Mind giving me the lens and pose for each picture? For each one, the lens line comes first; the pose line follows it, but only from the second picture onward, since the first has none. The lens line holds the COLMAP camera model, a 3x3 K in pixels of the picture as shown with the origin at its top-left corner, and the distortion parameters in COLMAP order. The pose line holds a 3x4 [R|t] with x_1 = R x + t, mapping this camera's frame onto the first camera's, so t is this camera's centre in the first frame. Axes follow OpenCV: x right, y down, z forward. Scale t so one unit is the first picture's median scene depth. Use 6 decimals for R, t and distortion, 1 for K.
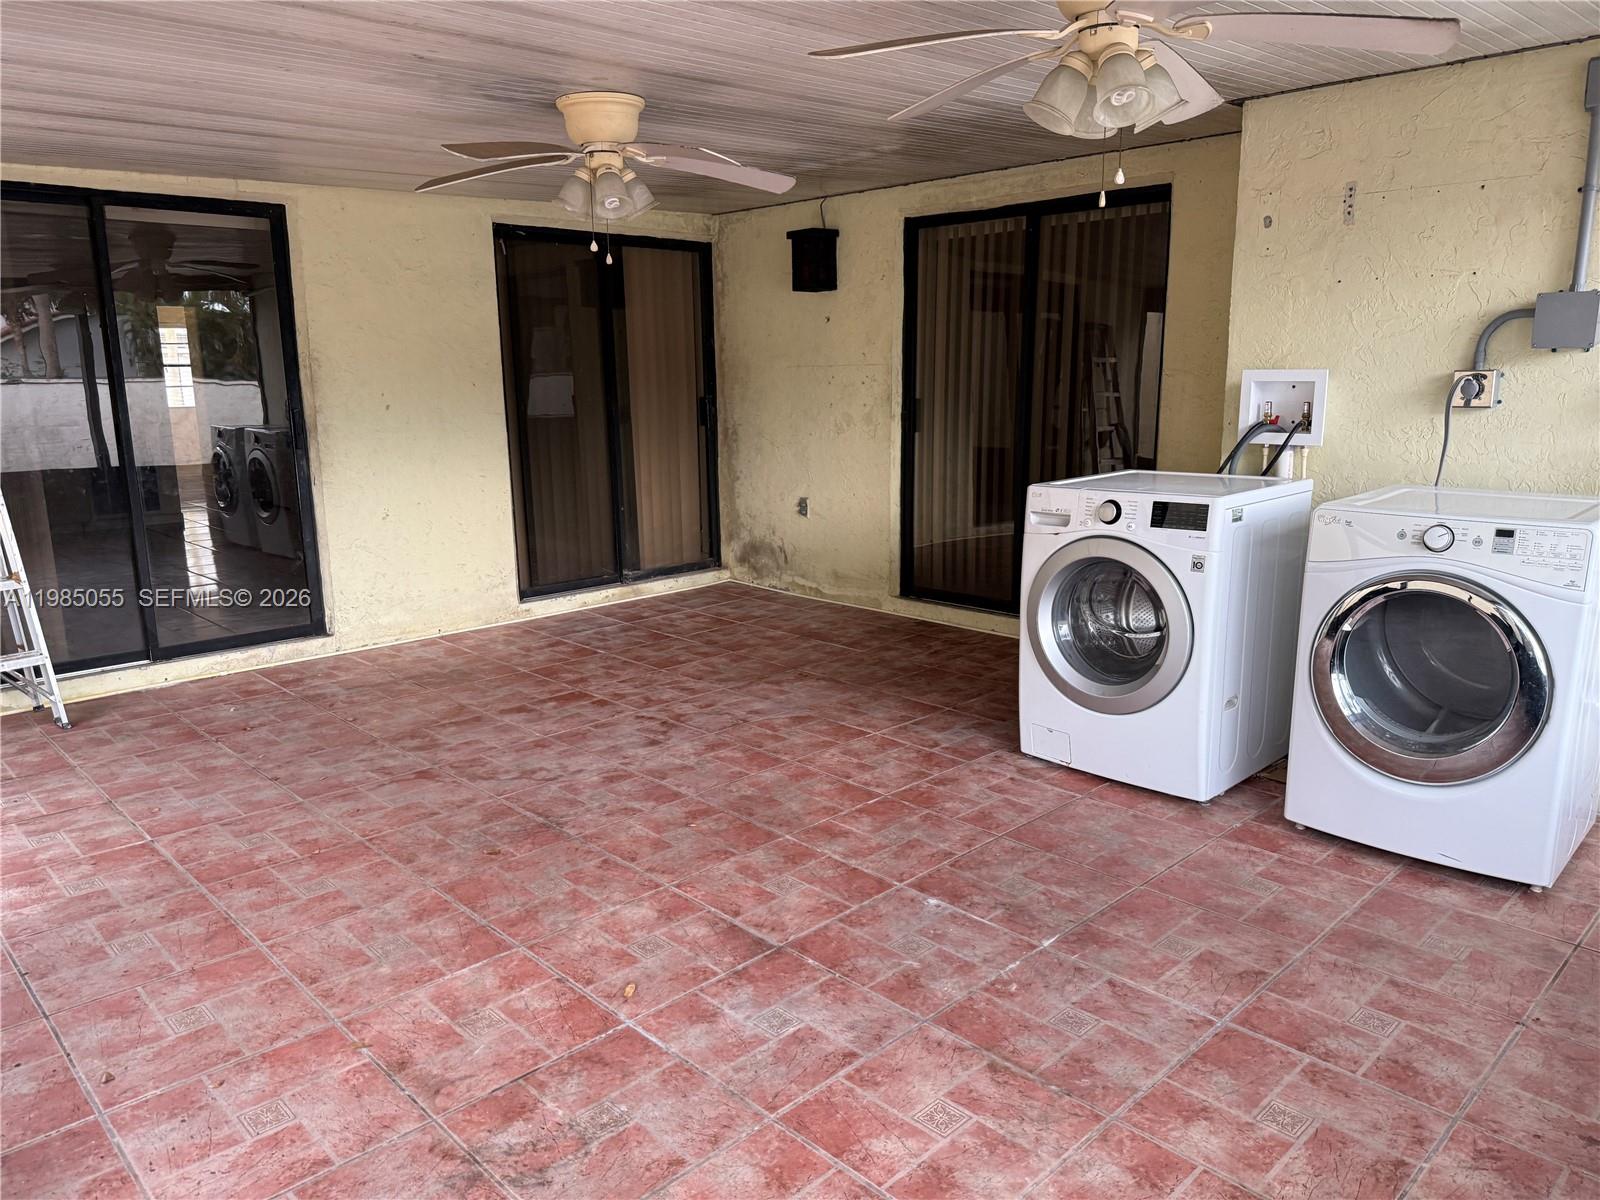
lens RADIAL K [[1137.2, 0, 798.8], [0, 1137.2, 604.1], [0, 0, 1]] dist [0.057159, -0.064787]
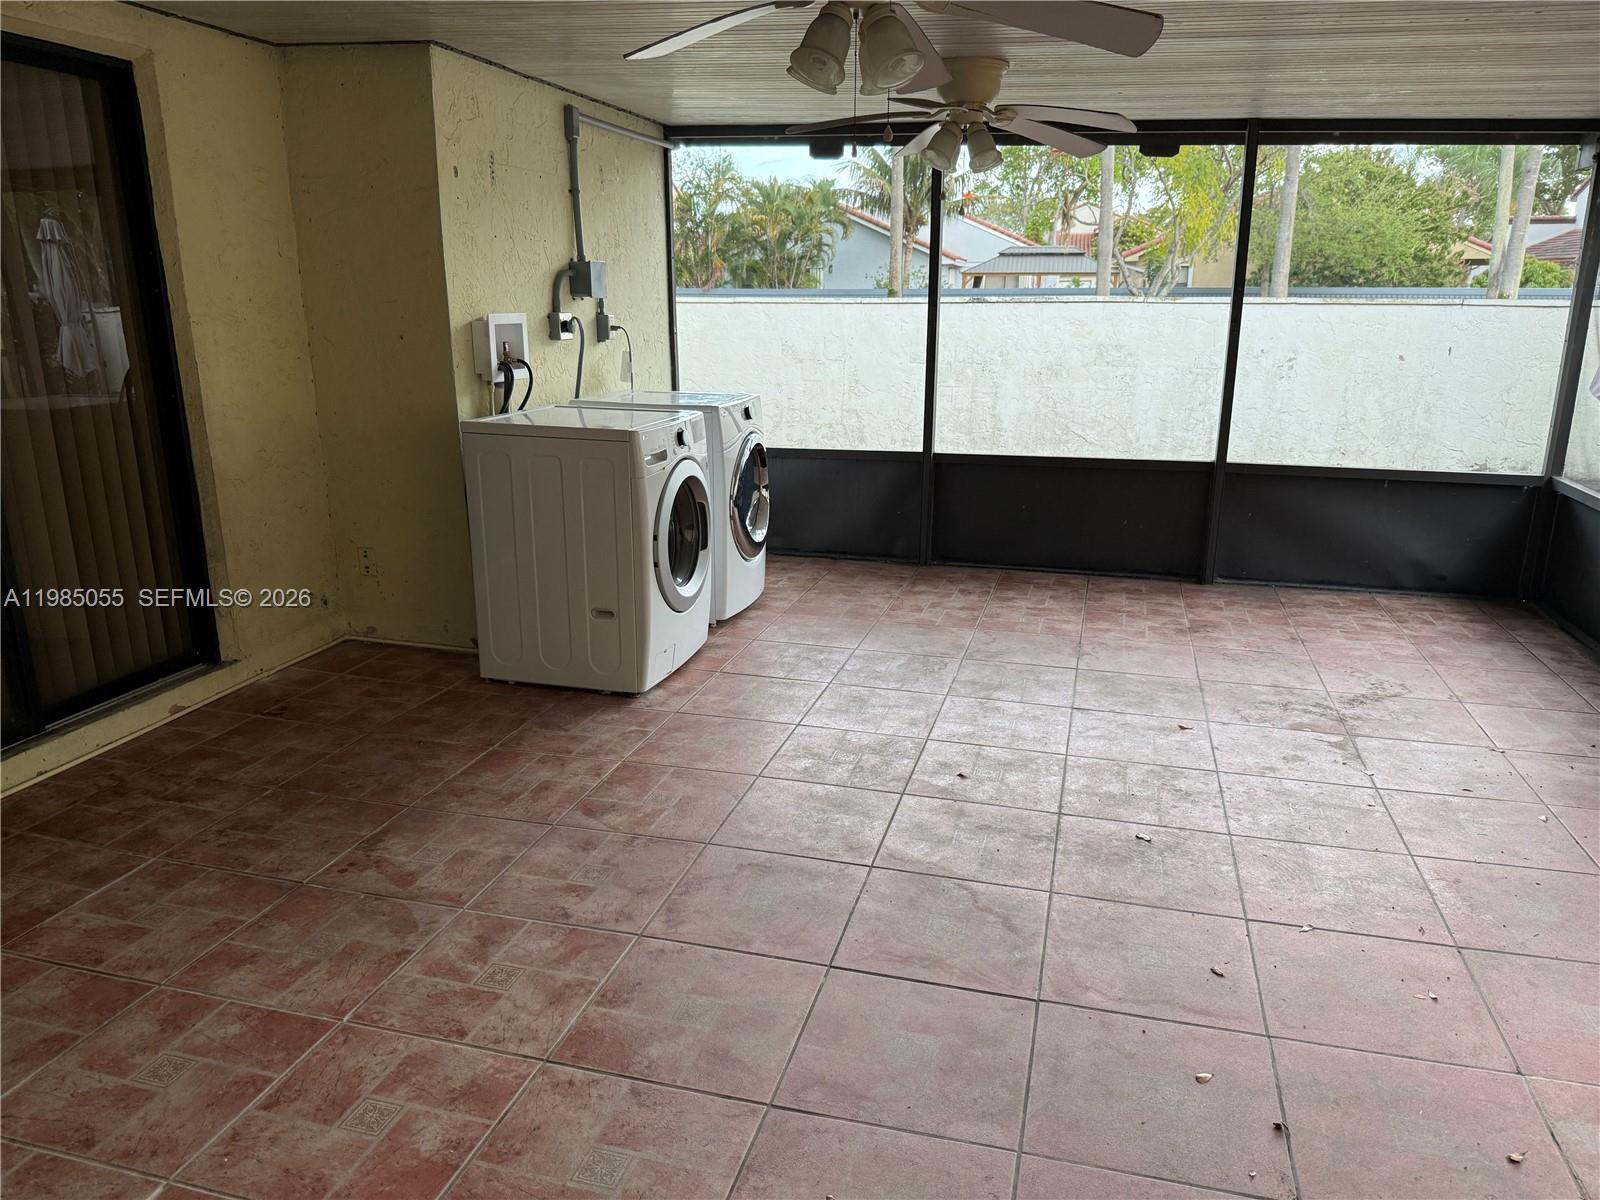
lens RADIAL K [[1137.2, 0, 803.6], [0, 1137.2, 602.7], [0, 0, 1]] dist [0.057159, -0.064787]
pose [[-0.518296, -0.218799, 0.826738, -0.561608], [0.171102, 0.920642, 0.350918, -0.221830], [-0.837910, 0.323335, -0.439728, 1.034993]]
